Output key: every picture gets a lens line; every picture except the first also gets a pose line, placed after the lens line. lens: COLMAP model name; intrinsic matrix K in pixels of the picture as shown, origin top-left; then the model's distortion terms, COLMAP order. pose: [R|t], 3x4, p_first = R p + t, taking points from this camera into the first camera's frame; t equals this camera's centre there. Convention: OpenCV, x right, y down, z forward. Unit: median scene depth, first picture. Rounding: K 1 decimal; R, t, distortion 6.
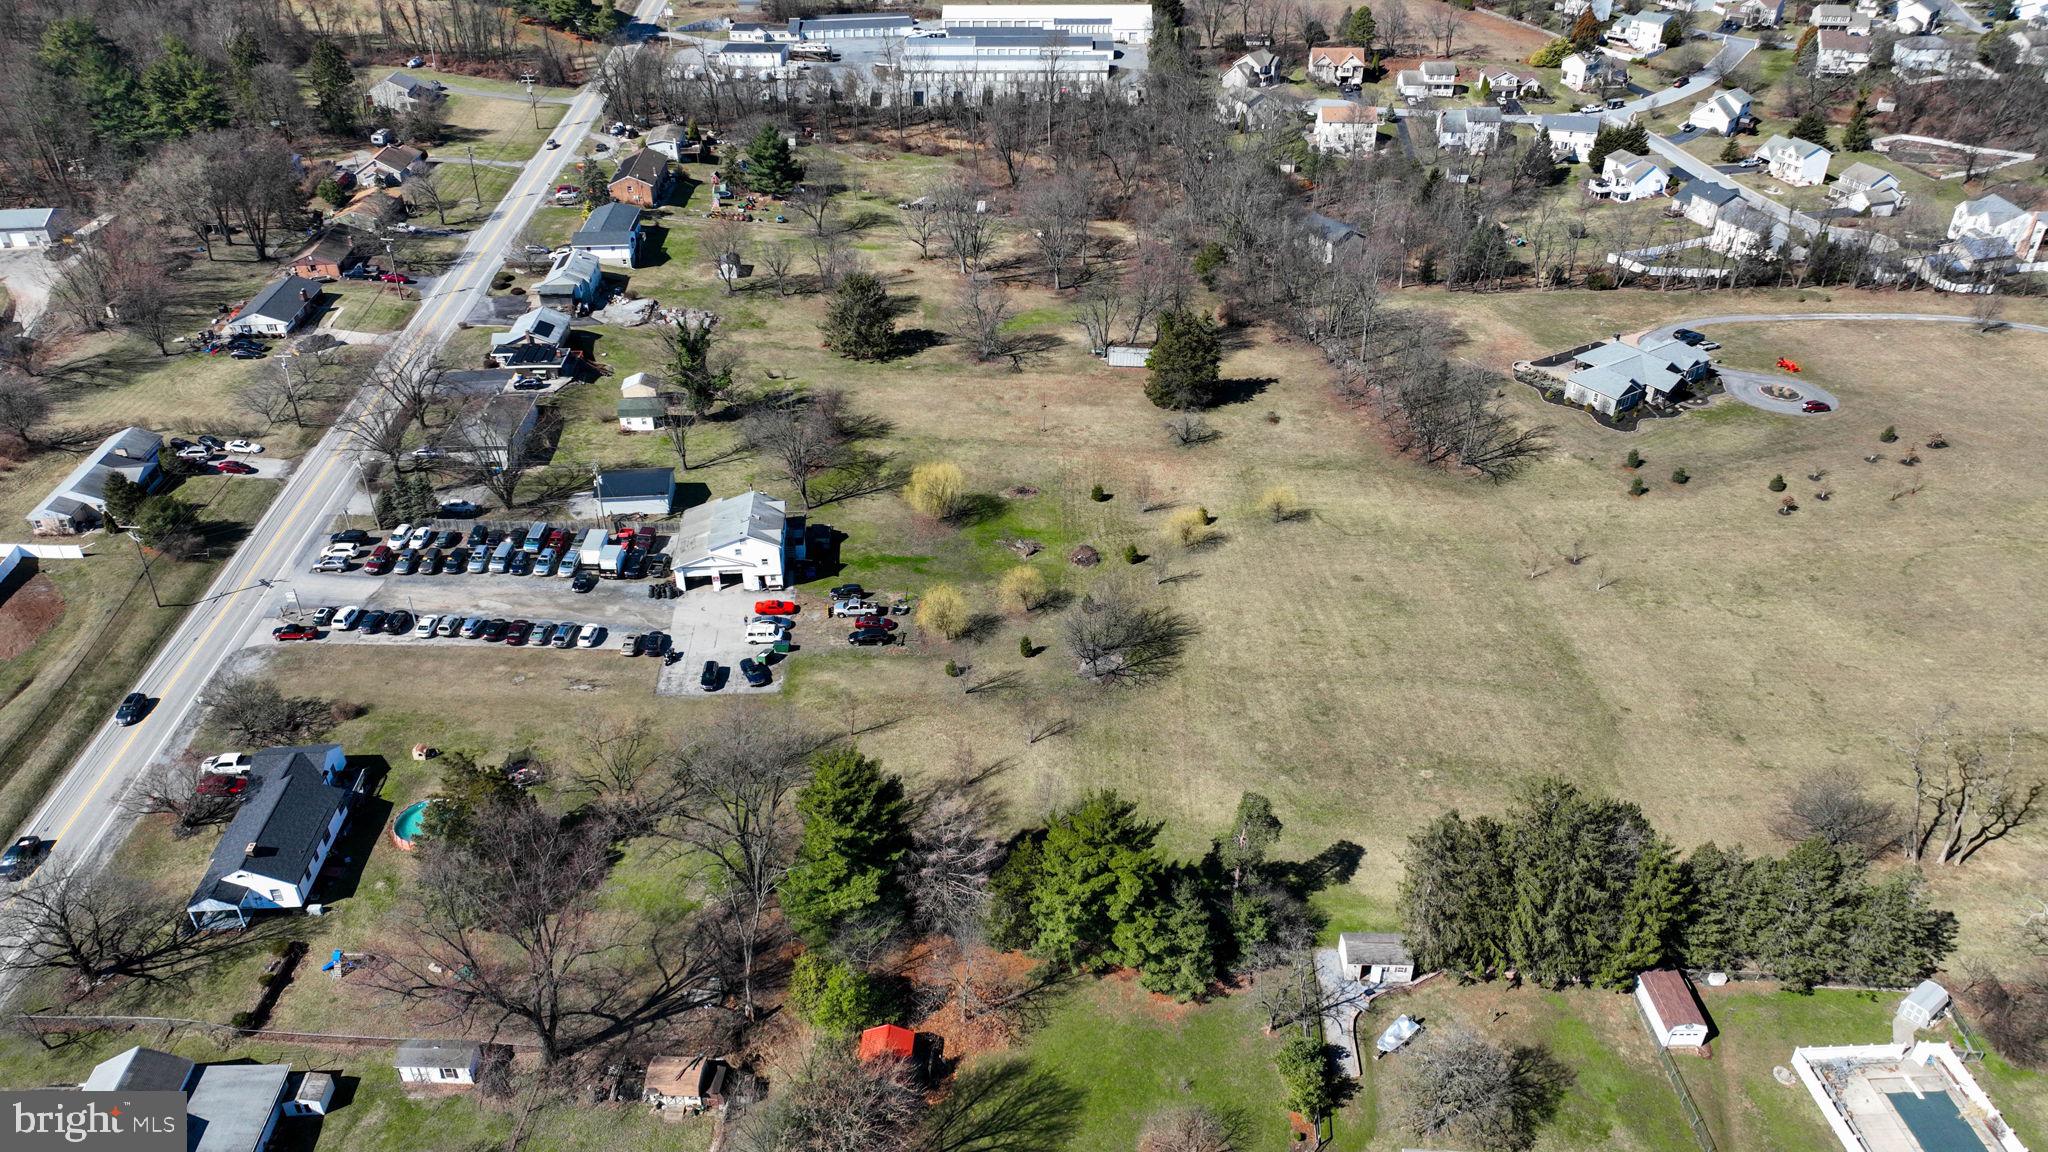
lens RADIAL K [[1425.0, 0, 1024.0], [0, 1425.0, 576.0], [0, 0, 1]] dist [0.012494, -0.000681]
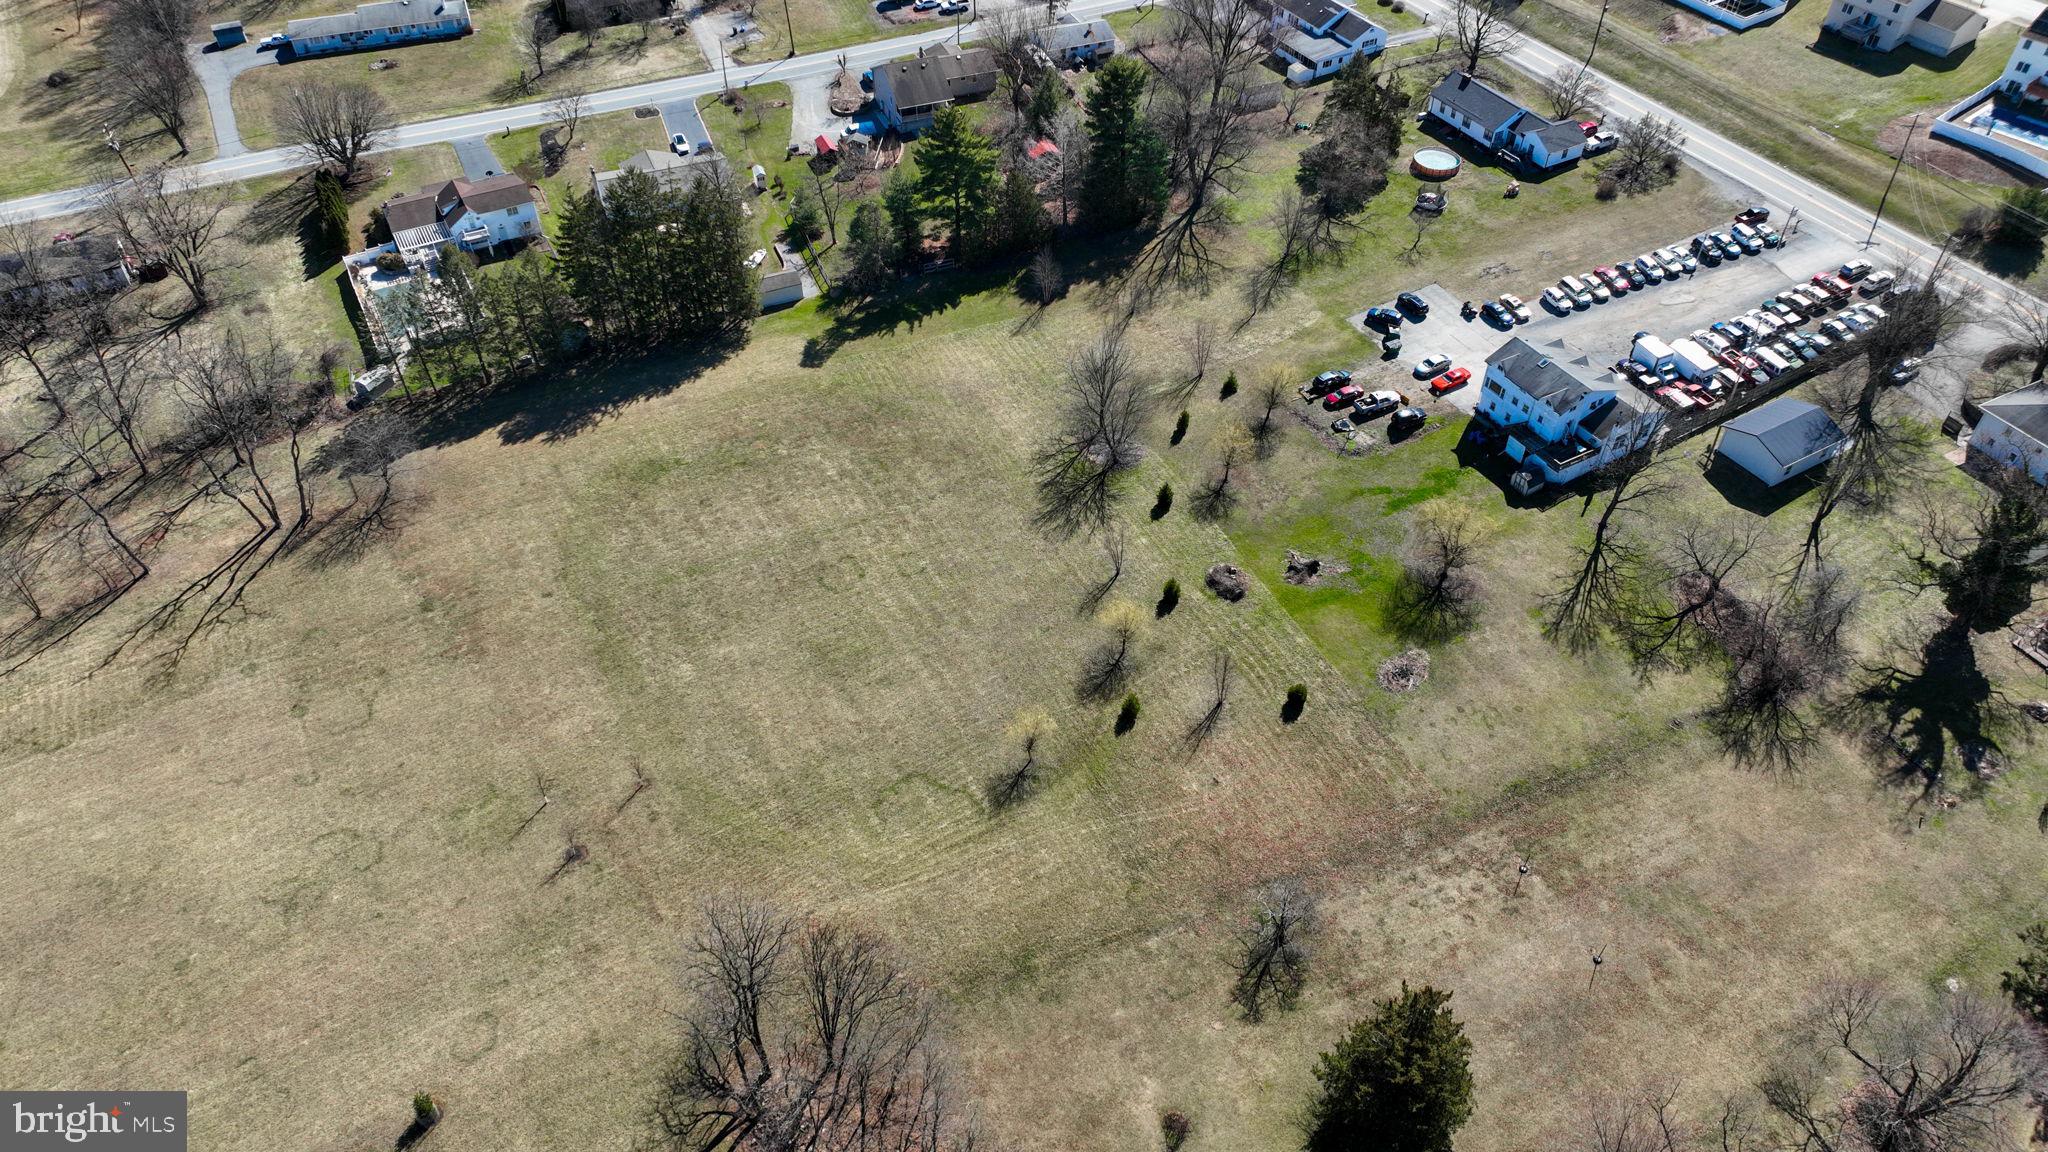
lens RADIAL K [[1425.0, 0, 1024.0], [0, 1425.0, 576.0], [0, 0, 1]] dist [0.012494, -0.000681]
pose [[-0.901897, 0.301696, -0.309129, 0.389849], [-0.228621, 0.273791, 0.934222, -0.724247], [0.366488, 0.913246, -0.177957, 1.143344]]
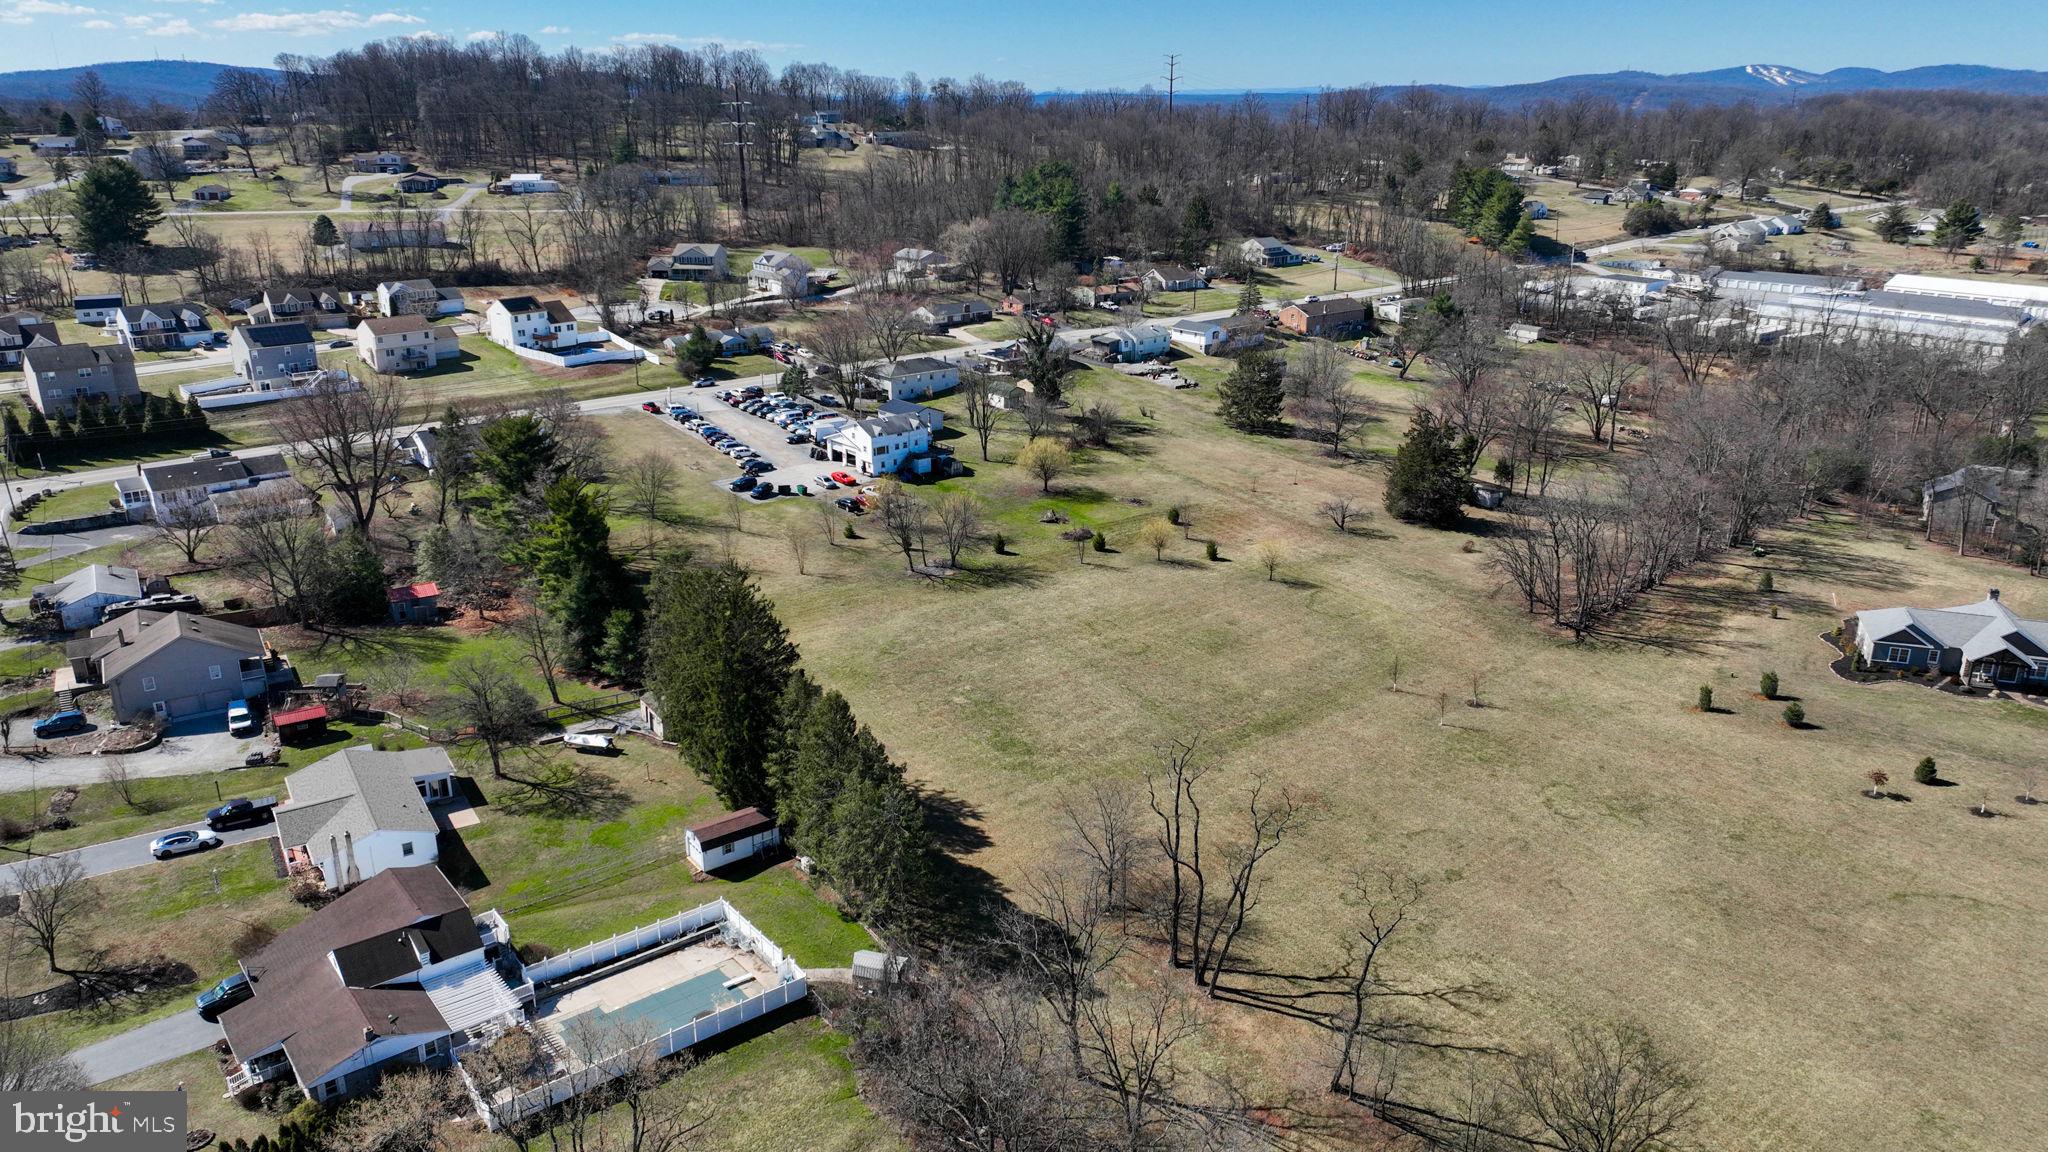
lens RADIAL K [[1425.0, 0, 1024.0], [0, 1425.0, 576.0], [0, 0, 1]] dist [0.012494, -0.000681]
pose [[0.586110, 0.266660, -0.765094, 0.882091], [-0.434211, 0.900616, -0.018739, 0.052409], [0.684059, 0.343195, 0.643646, 0.314289]]
